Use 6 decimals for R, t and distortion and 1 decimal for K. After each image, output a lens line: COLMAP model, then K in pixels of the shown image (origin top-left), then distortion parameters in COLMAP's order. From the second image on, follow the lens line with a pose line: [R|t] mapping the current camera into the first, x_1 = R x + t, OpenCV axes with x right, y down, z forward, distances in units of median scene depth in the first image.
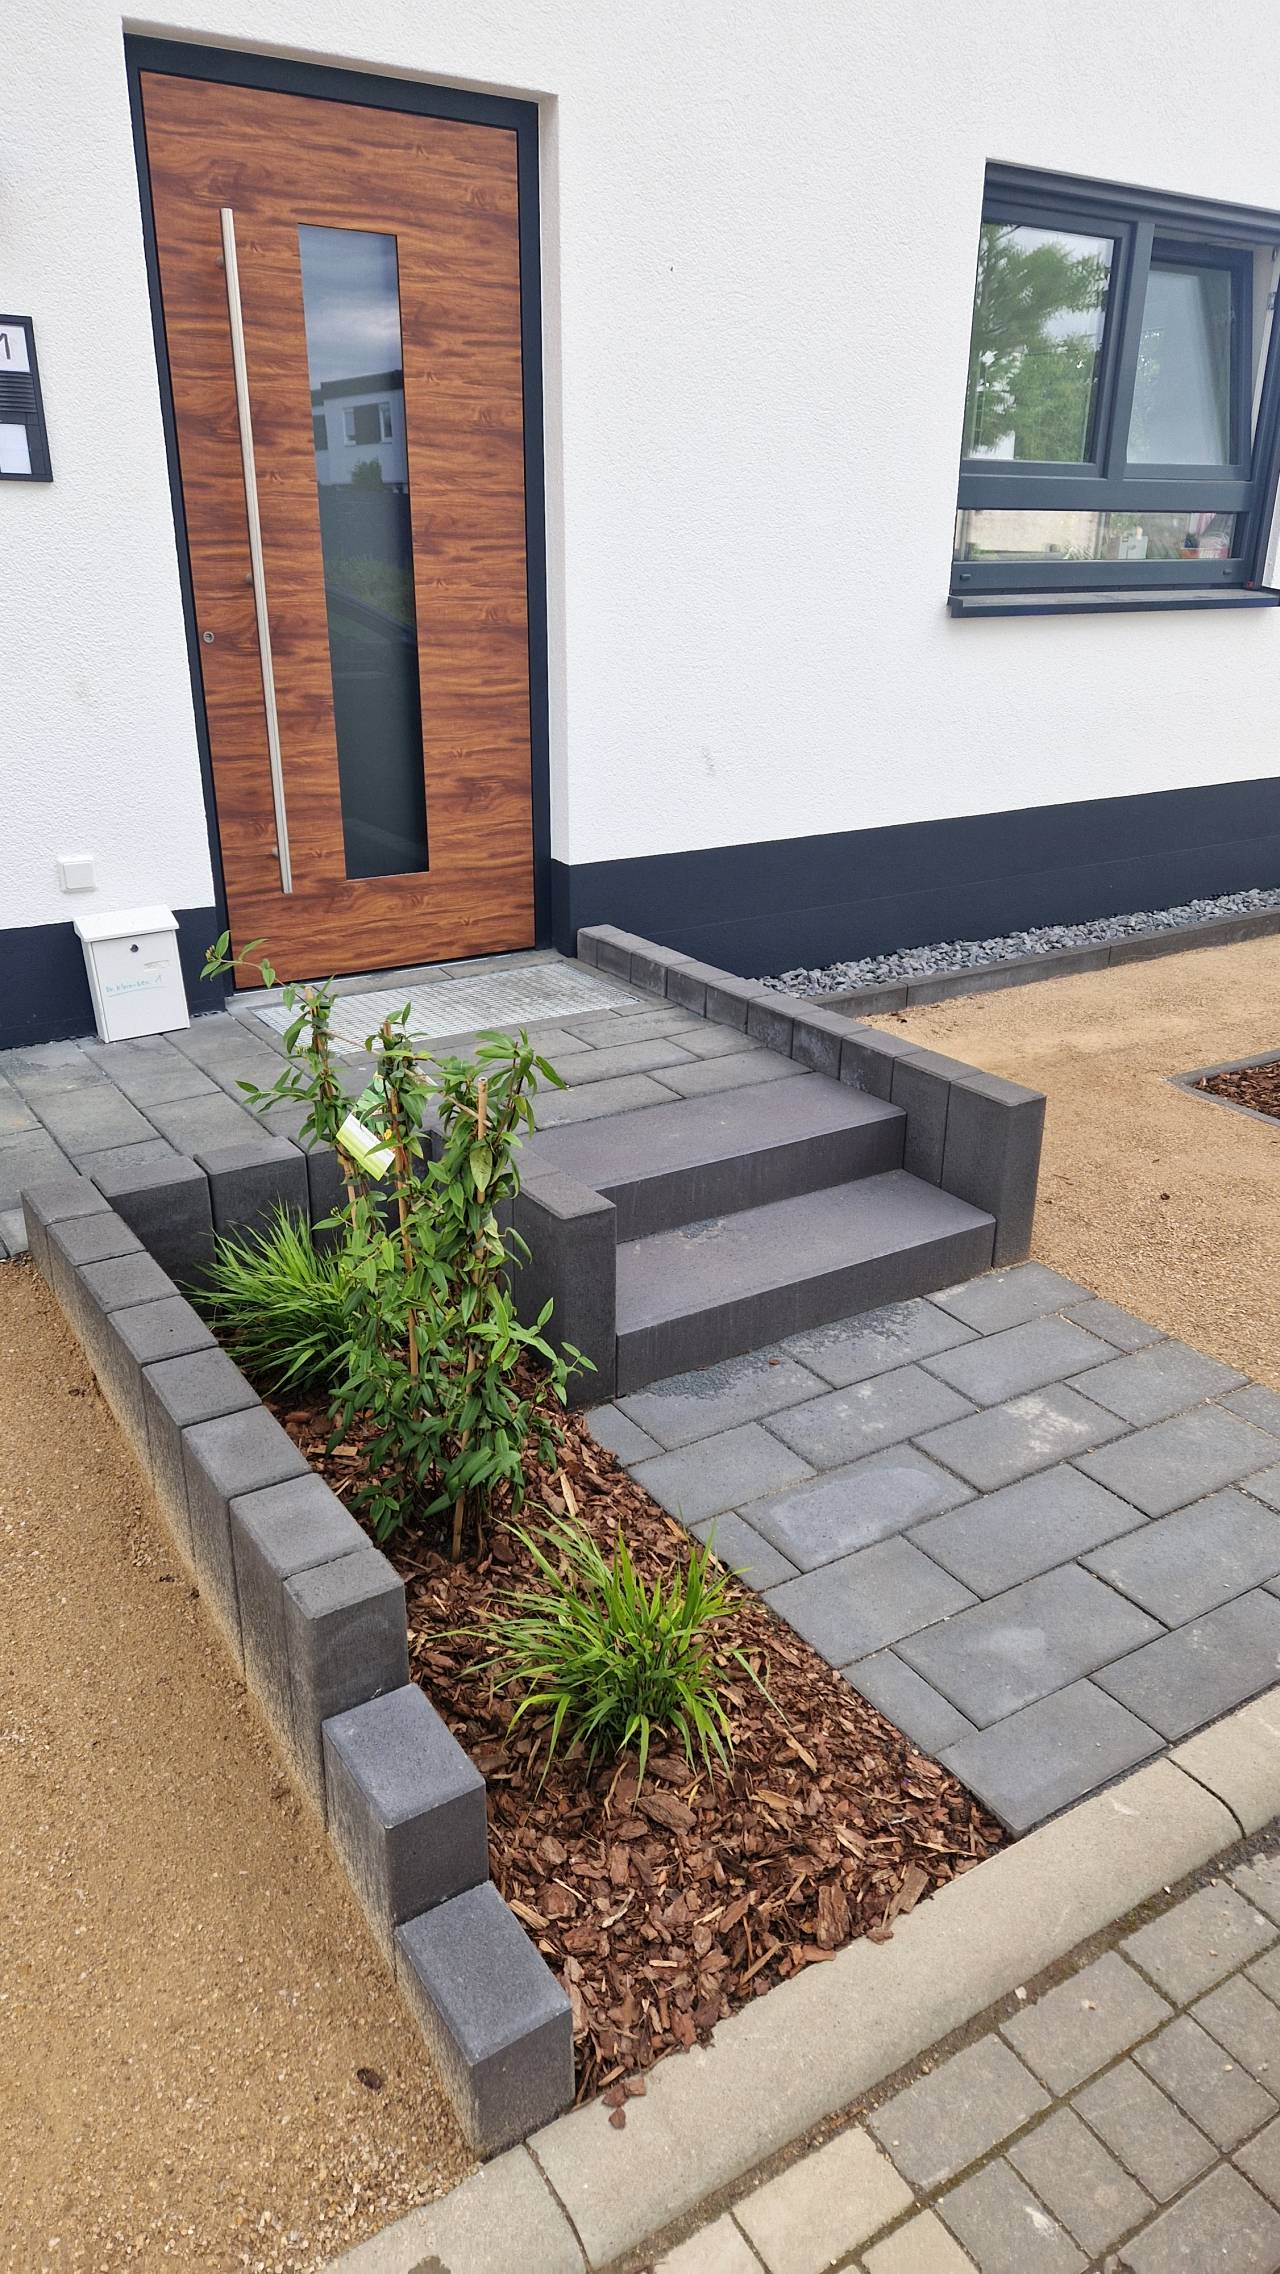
lens RADIAL K [[1468.7, 0, 641.1], [0, 1468.7, 1141.8], [0, 0, 1]] dist [-0.003355, -0.012883]
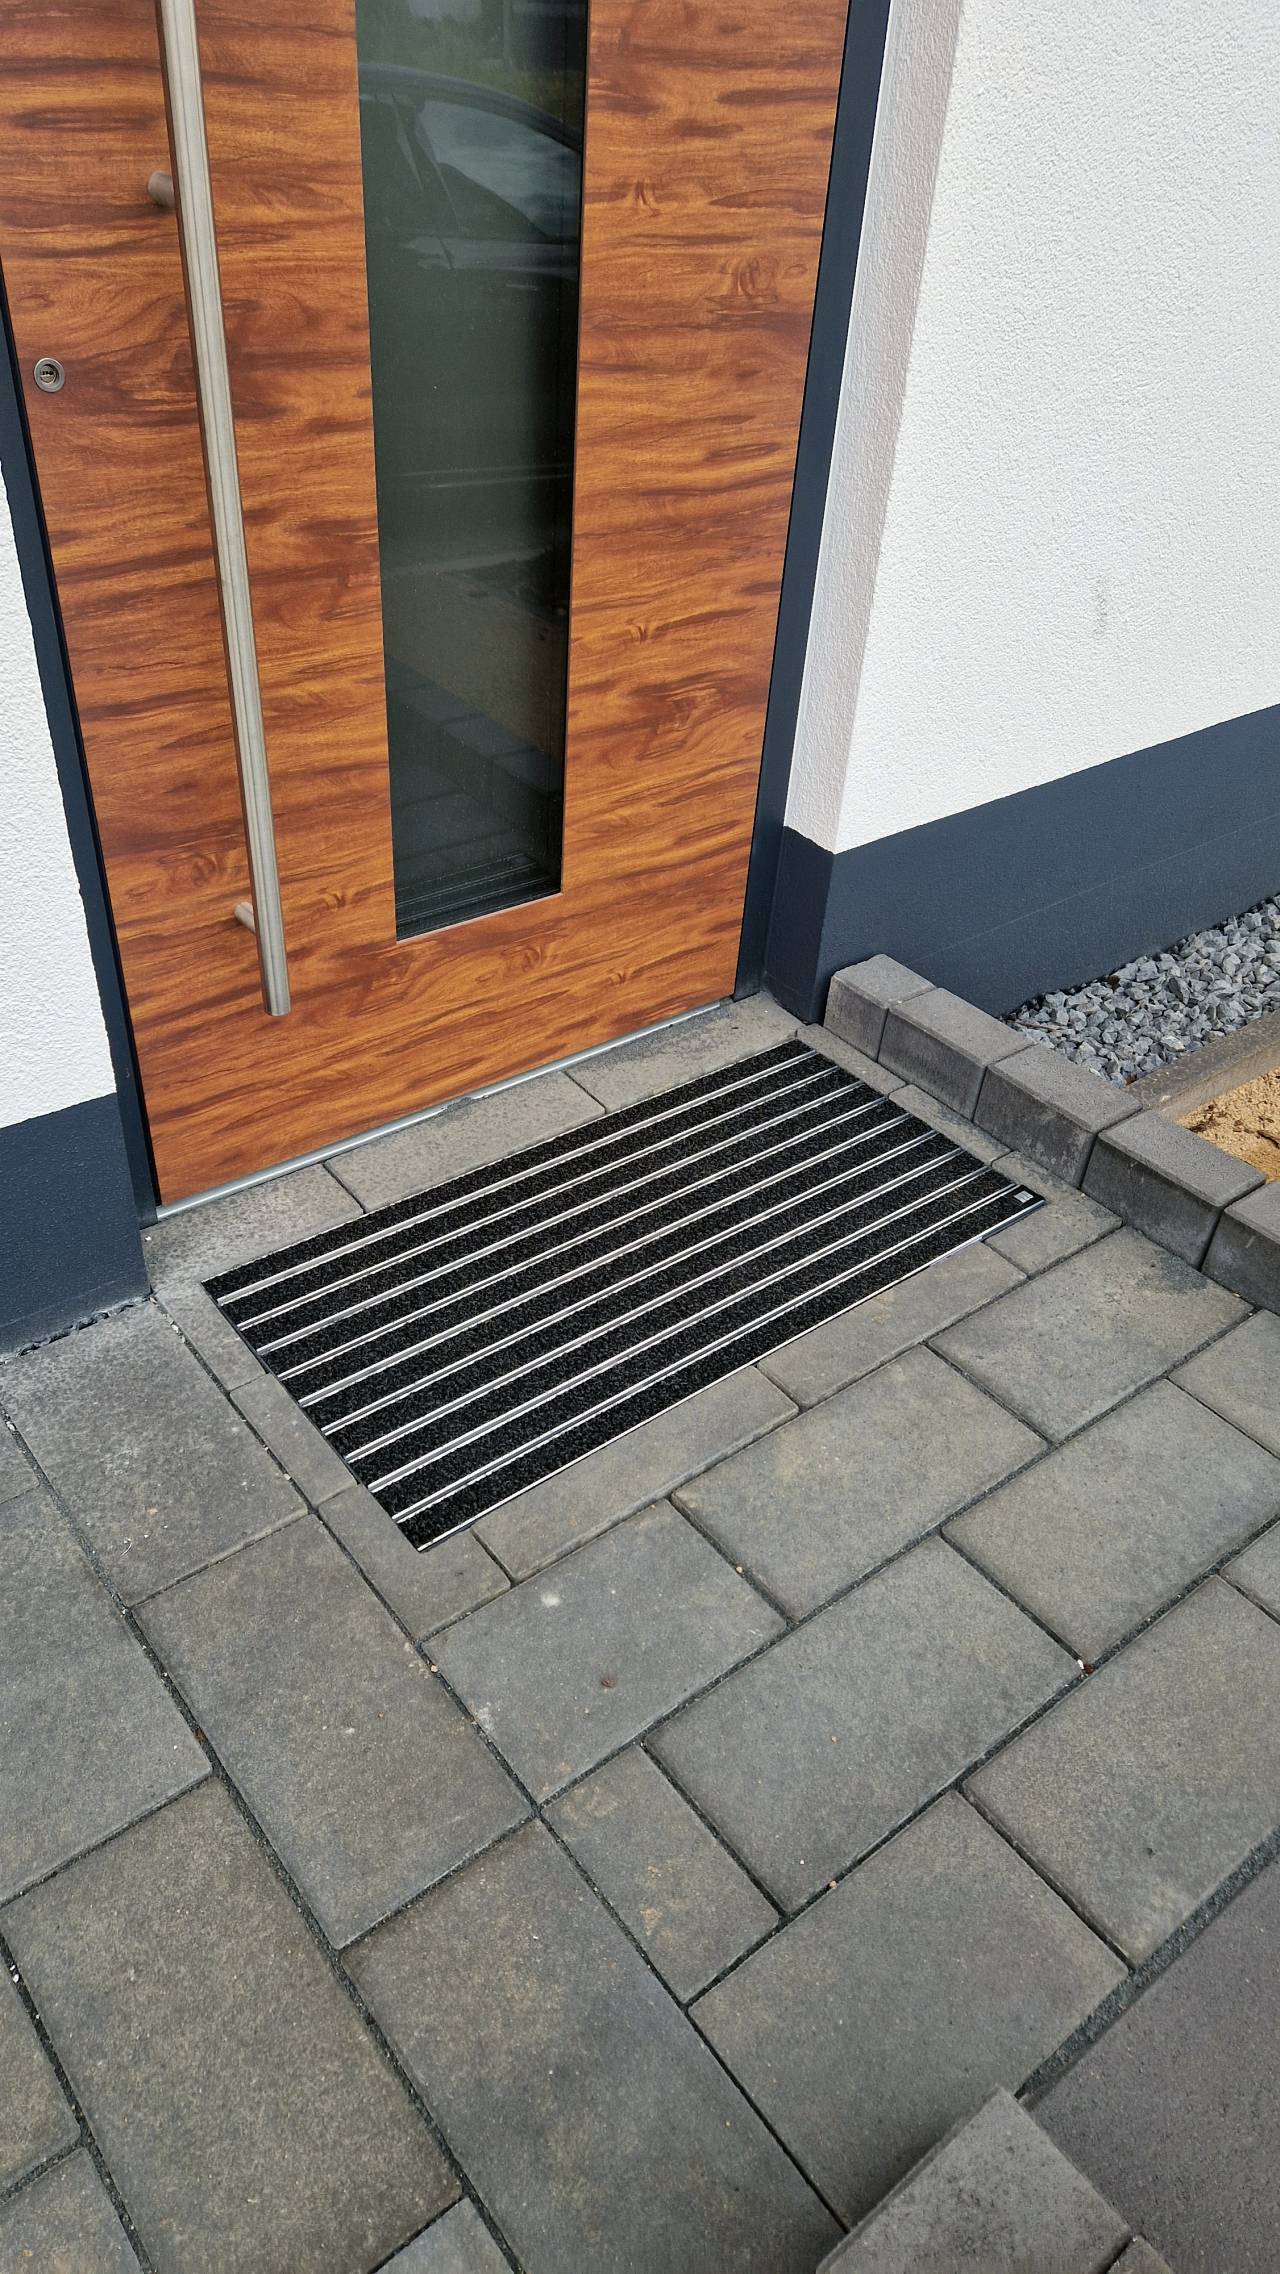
lens RADIAL K [[1468.7, 0, 556.2], [0, 1468.7, 1138.4], [0, 0, 1]] dist [-0.003355, -0.012883]
pose [[0.998142, -0.014509, 0.059186, -0.180318], [-0.000617, 0.968784, 0.247905, -0.231394], [-0.060935, -0.247481, 0.966975, 0.557232]]
